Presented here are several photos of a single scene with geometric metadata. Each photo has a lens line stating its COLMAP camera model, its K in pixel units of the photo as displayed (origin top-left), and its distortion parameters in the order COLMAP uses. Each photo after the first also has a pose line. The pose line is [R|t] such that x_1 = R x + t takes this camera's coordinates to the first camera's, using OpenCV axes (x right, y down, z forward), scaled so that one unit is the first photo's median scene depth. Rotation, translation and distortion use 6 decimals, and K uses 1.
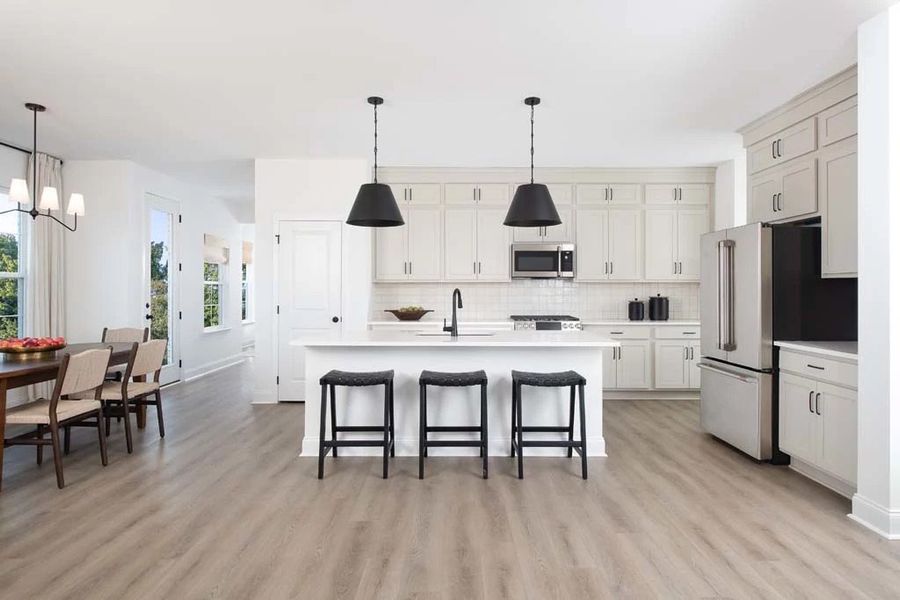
lens RADIAL K [[511.2, 0, 450.2], [0, 511.2, 294.3], [0, 0, 1]] dist [0.002513, -0.001360]
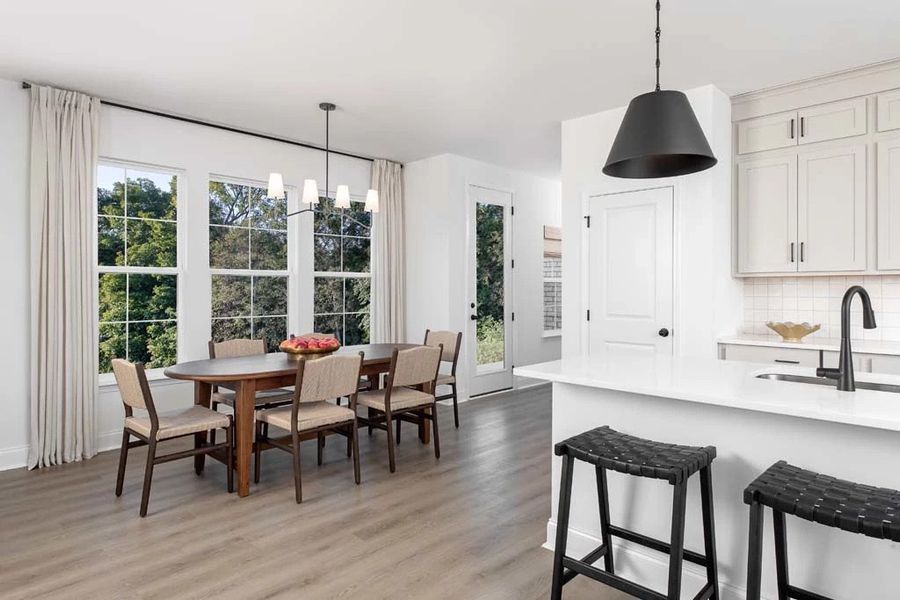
lens RADIAL K [[544.4, 0, 427.0], [0, 544.4, 287.5], [0, 0, 1]] dist [-0.001488, -0.002380]
pose [[0.722751, -0.000582, -0.691109, 0.072259], [-0.006240, 0.999953, -0.007369, -0.003798], [0.691081, 0.009639, 0.722713, 0.386148]]
